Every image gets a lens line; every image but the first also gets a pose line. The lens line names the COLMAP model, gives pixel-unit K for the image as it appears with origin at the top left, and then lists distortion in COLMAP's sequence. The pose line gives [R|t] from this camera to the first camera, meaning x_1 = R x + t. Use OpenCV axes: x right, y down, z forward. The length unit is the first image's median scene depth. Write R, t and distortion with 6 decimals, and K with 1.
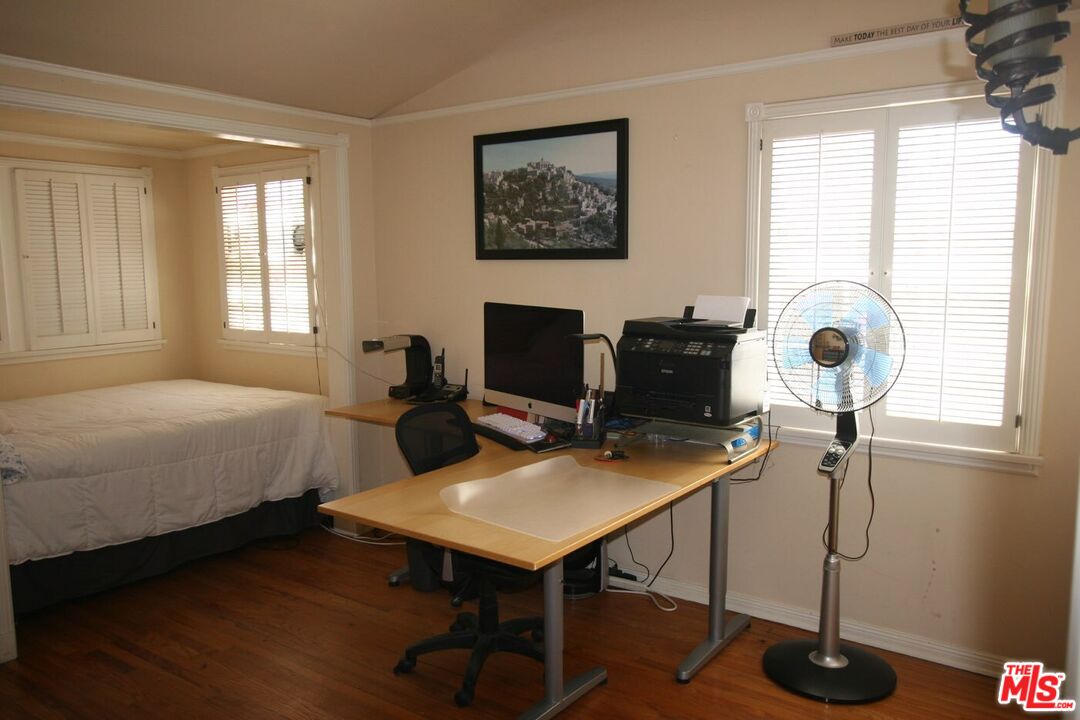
lens RADIAL K [[816.7, 0, 542.2], [0, 816.7, 362.3], [0, 0, 1]] dist [-0.002971, 0.000002]
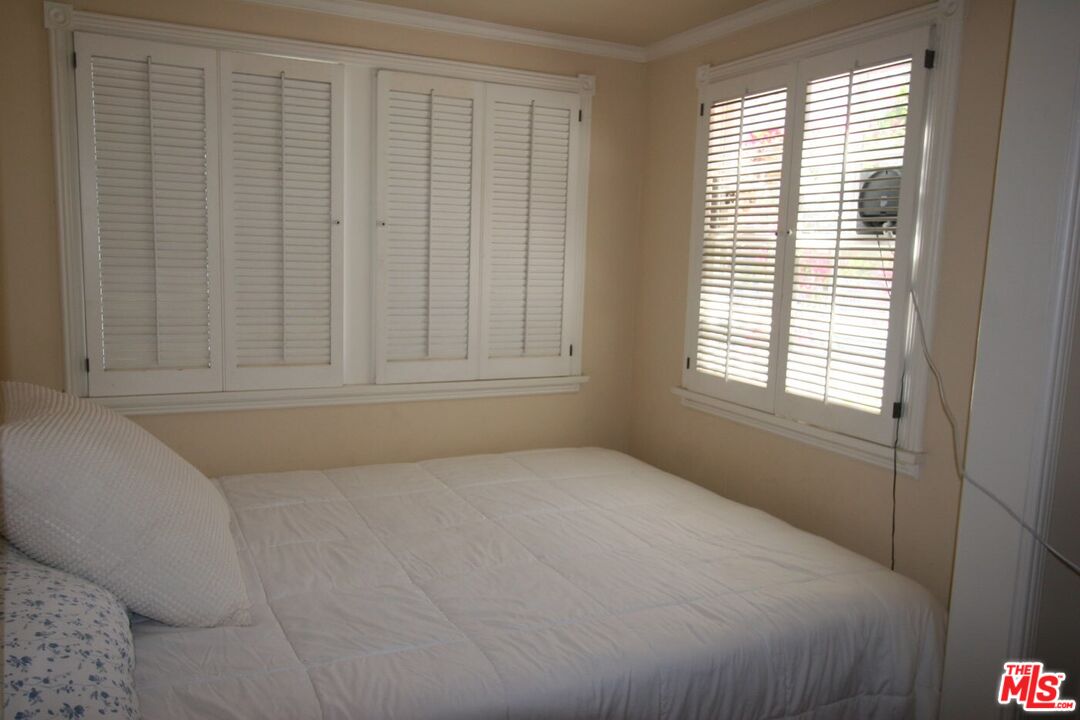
lens RADIAL K [[816.7, 0, 539.9], [0, 816.7, 360.5], [0, 0, 1]] dist [-0.002971, 0.000002]
pose [[0.877087, 0.102967, -0.469165, -0.235673], [-0.099349, 0.994521, 0.032537, -0.058500], [0.469944, 0.018074, 0.882511, 0.507206]]
